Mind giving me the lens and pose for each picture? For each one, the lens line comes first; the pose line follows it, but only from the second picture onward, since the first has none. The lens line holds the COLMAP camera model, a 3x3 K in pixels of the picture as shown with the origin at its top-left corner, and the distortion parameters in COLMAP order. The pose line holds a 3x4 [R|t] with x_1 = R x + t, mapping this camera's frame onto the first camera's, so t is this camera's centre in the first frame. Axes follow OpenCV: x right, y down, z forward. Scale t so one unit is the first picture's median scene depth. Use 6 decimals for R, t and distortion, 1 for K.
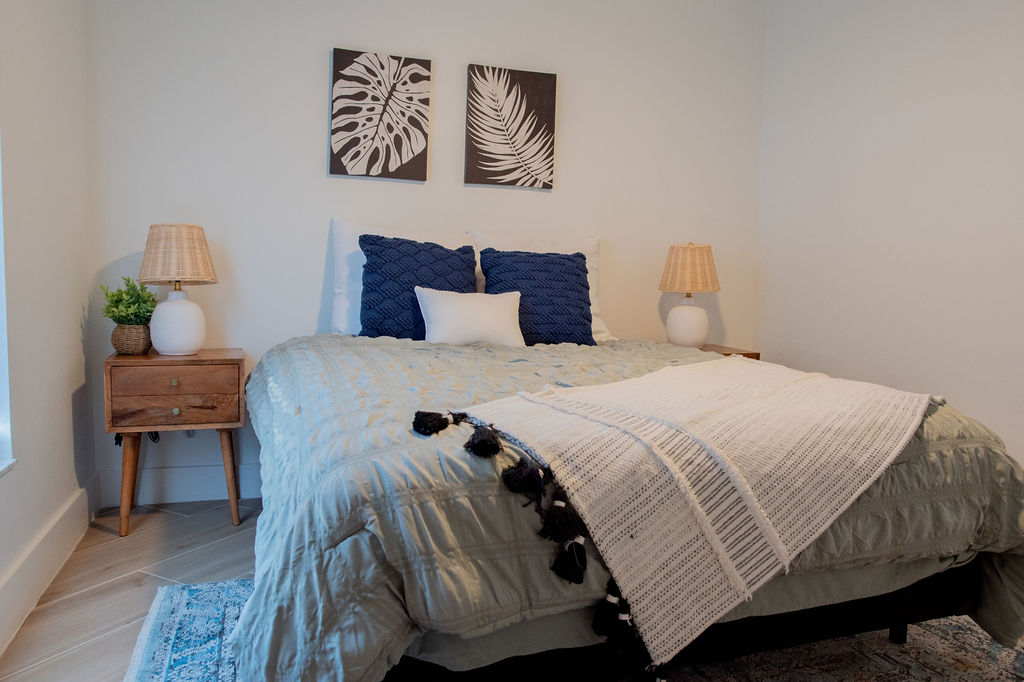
lens RADIAL K [[725.5, 0, 514.0], [0, 725.5, 340.8], [0, 0, 1]] dist [-0.007580, -0.001746]
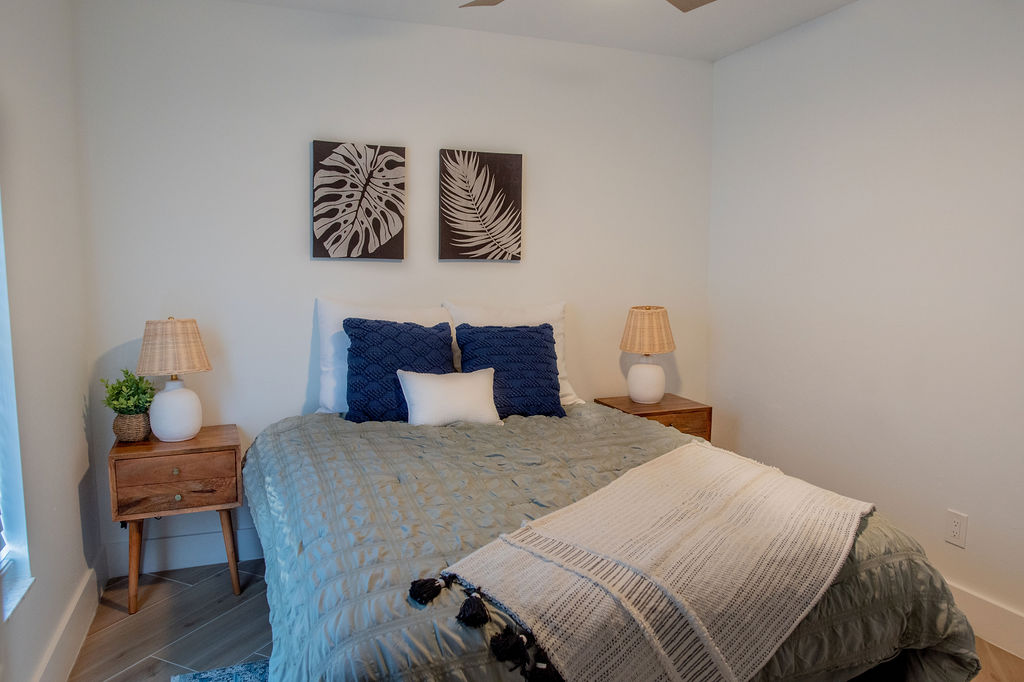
lens RADIAL K [[684.6, 0, 509.0], [0, 684.6, 341.8], [0, 0, 1]] dist [-0.003498, -0.004643]
pose [[0.998962, -0.023735, 0.038882, -0.008484], [0.022624, 0.999331, 0.028752, -0.149472], [-0.039538, -0.027842, 0.998830, -0.028426]]
